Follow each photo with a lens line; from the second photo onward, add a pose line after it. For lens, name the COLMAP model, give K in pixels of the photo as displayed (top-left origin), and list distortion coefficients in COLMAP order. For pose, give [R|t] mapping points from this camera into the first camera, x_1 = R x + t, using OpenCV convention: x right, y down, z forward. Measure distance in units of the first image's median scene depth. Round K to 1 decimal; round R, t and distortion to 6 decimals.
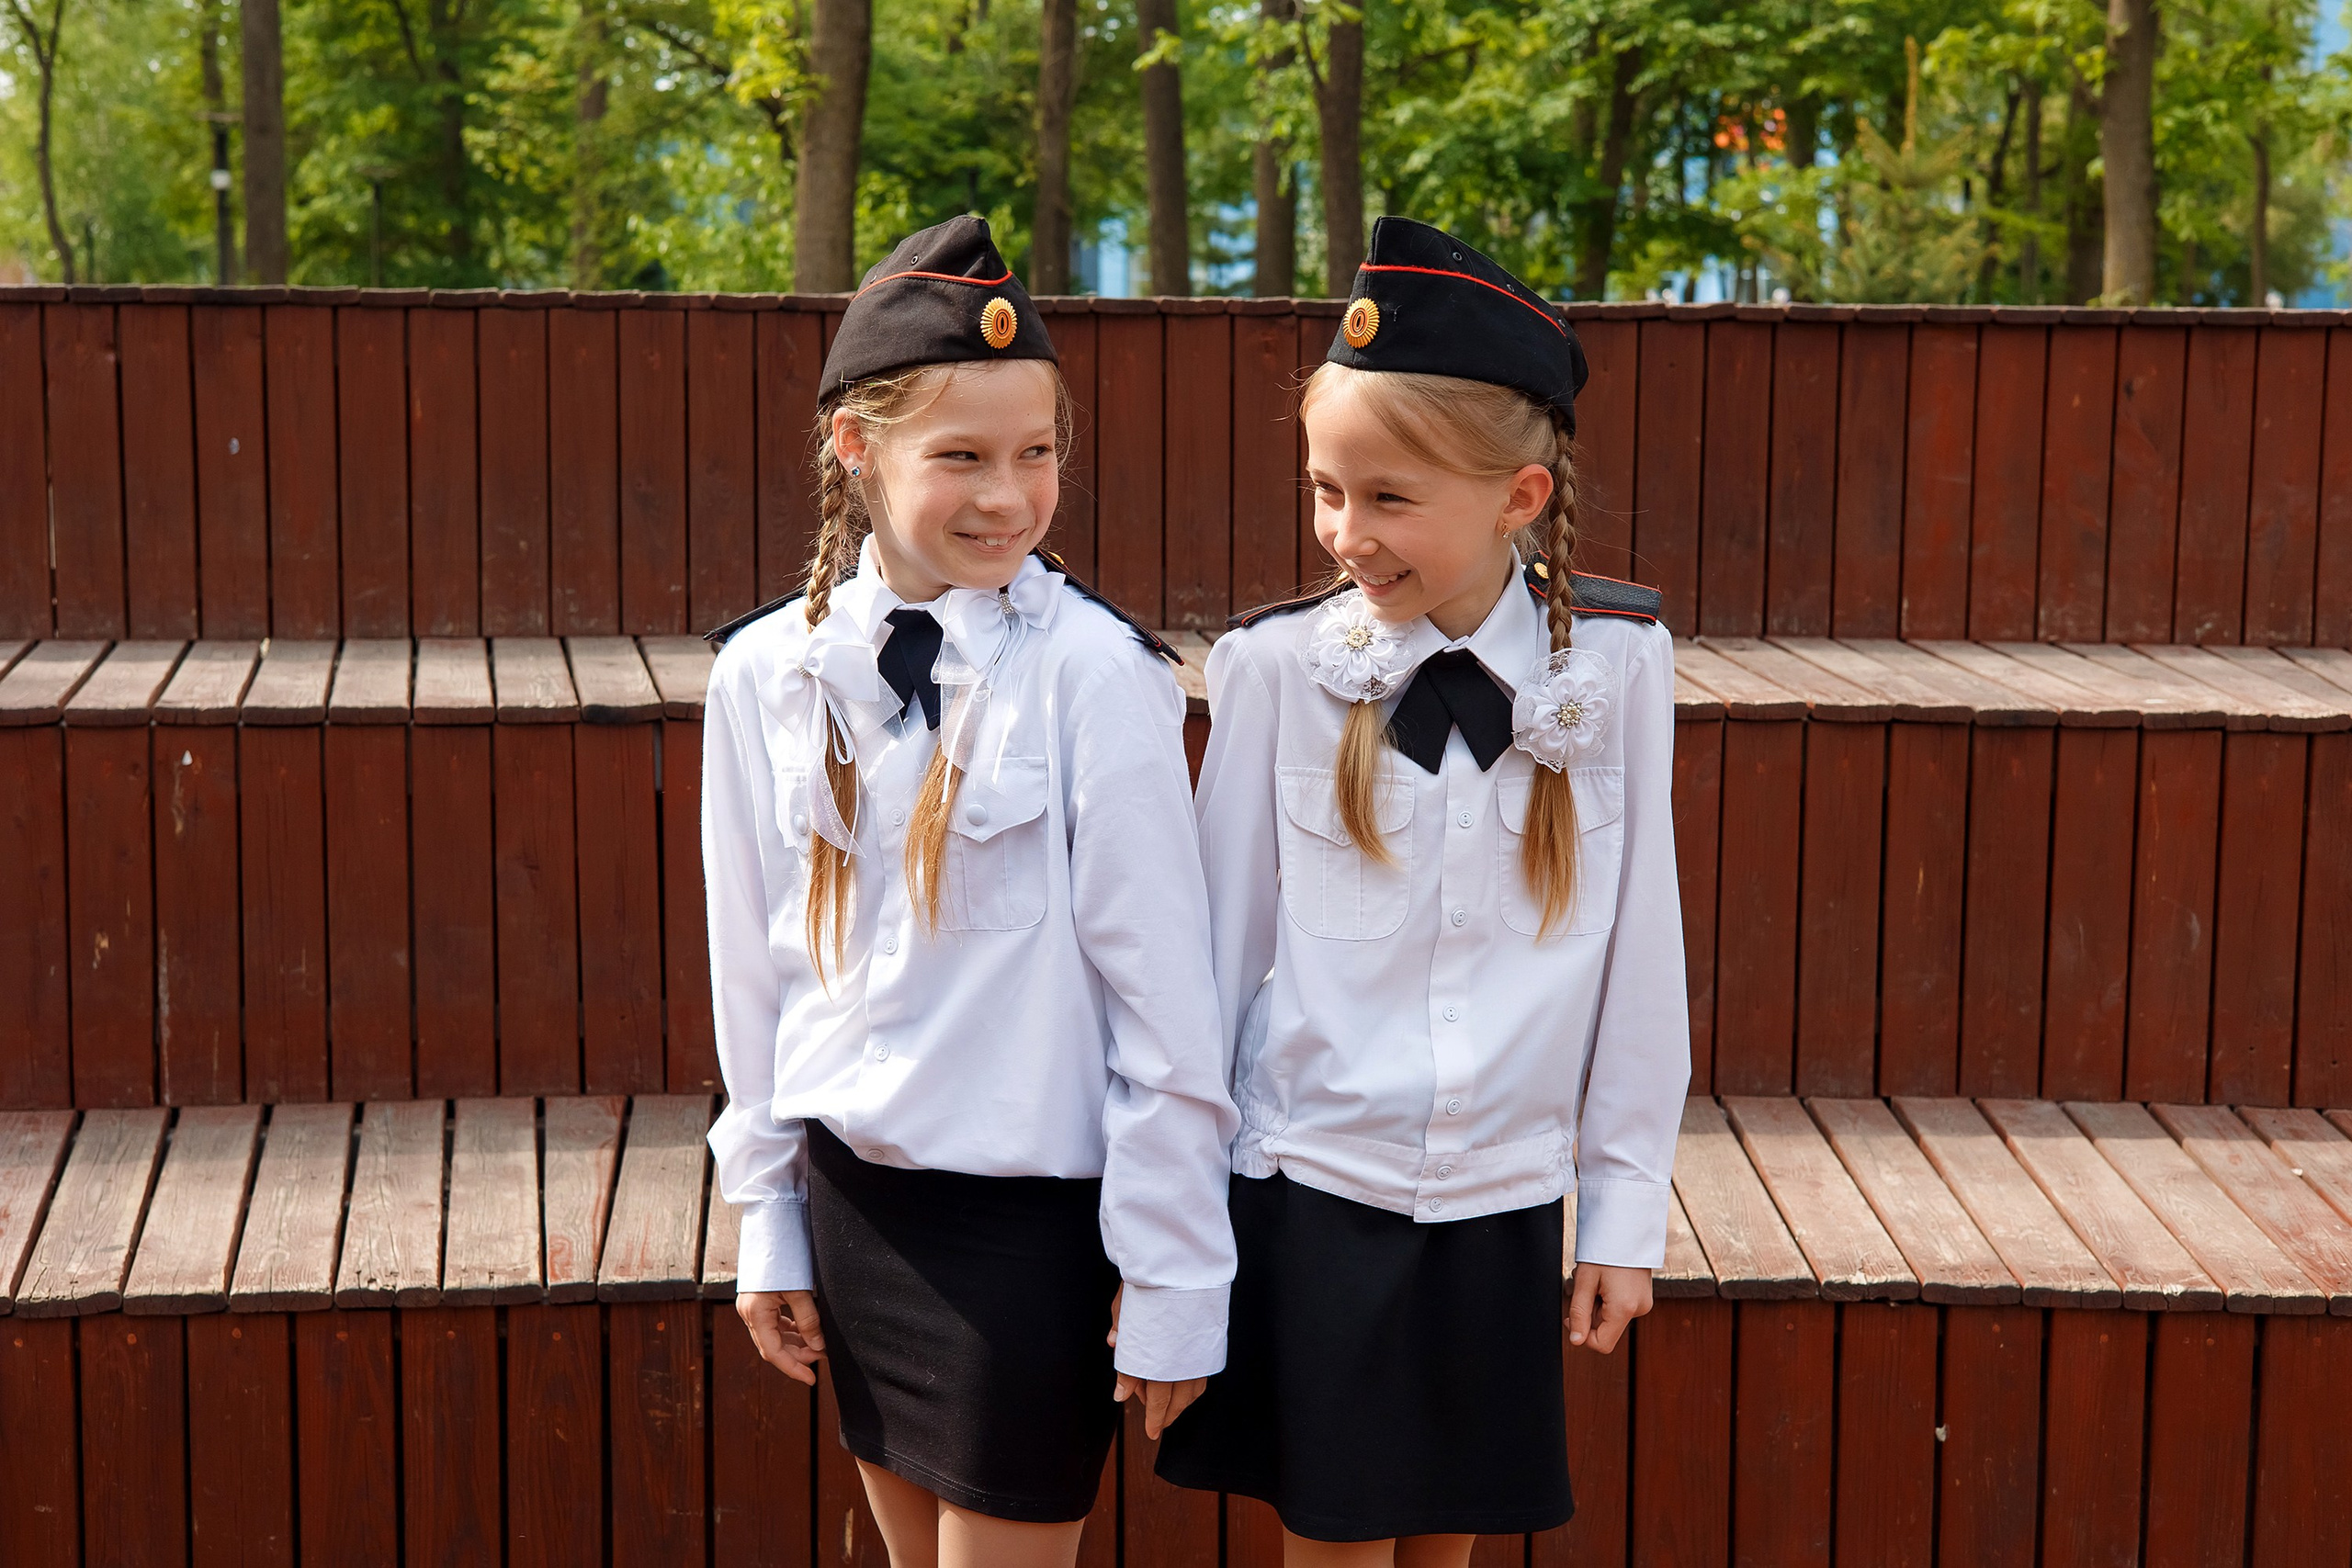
lens RADIAL K [[3527.4, 0, 1152.6], [0, 3527.4, 797.2], [0, 0, 1]] dist [0.017123, 0.007763]
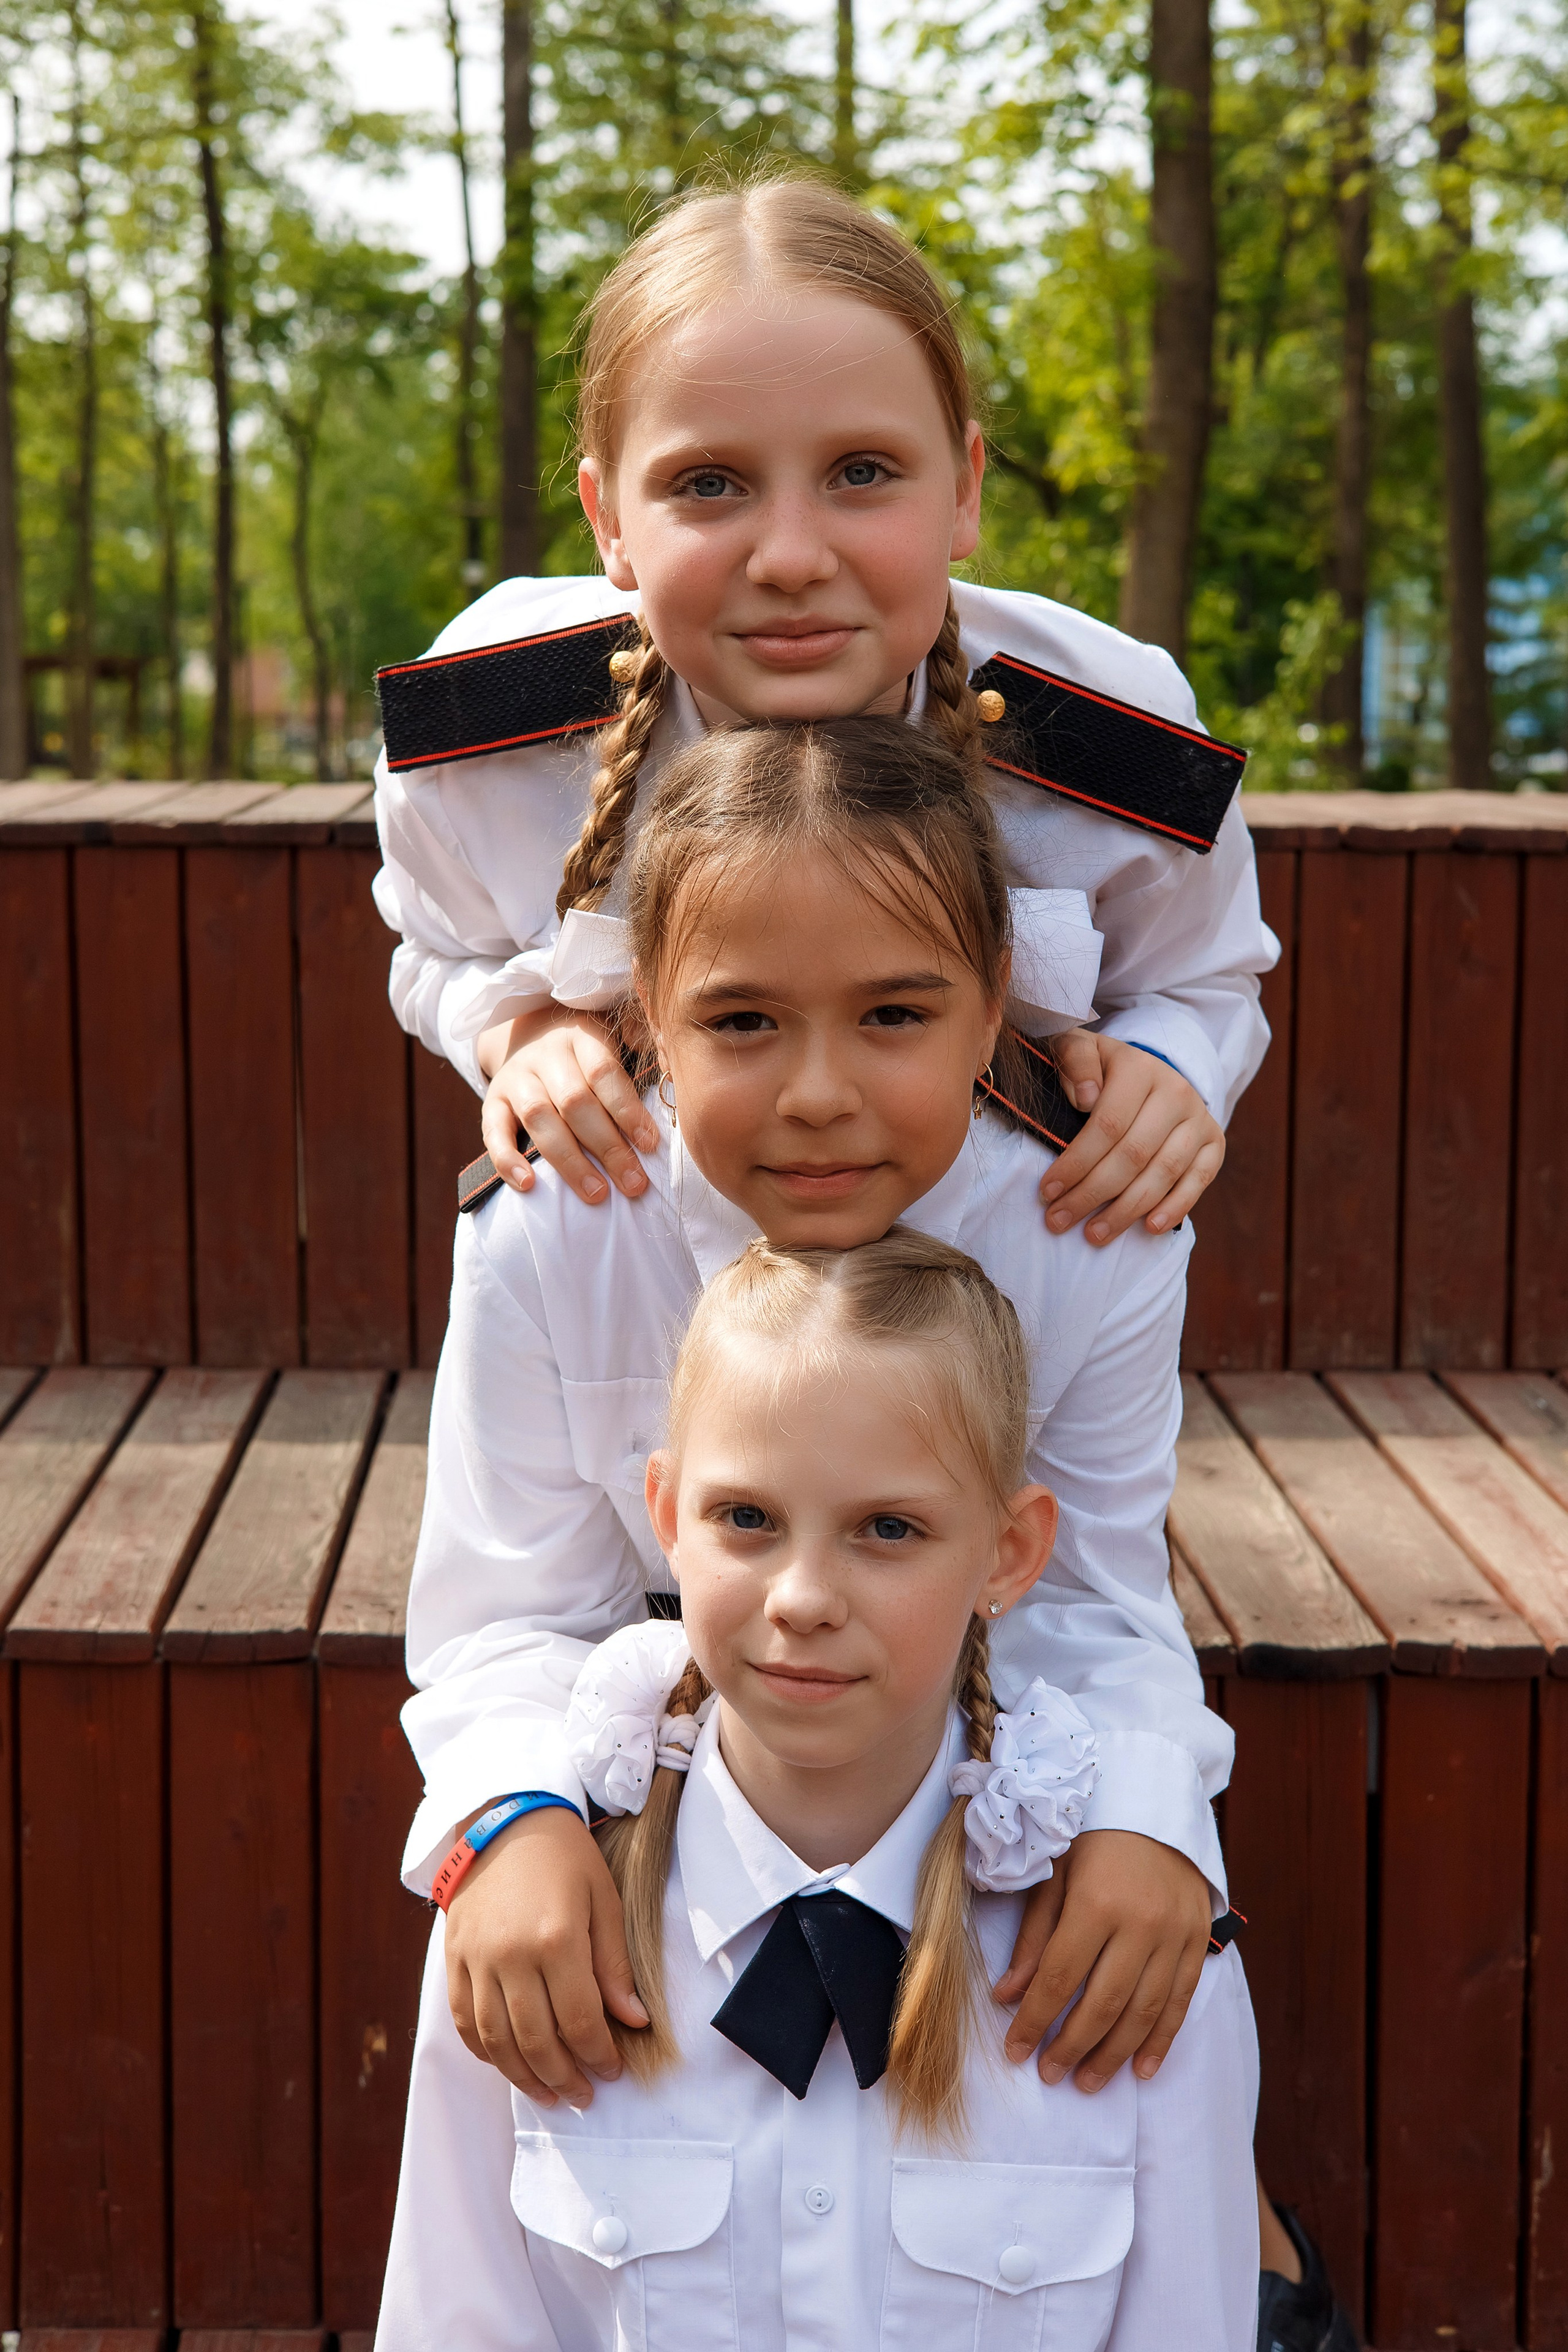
lens RADIAL K [[3347.0, 0, 740.7], [0, 3347.0, 1097.5], [0, 0, 1]] dist [0.014042, 0.025919]
pose [[0.985505, 0.014618, -0.169016, -0.128801], [-0.016479, 0.999818, -0.009614, -0.087907], [0.168845, 0.012260, 0.985566, 0.409072]]
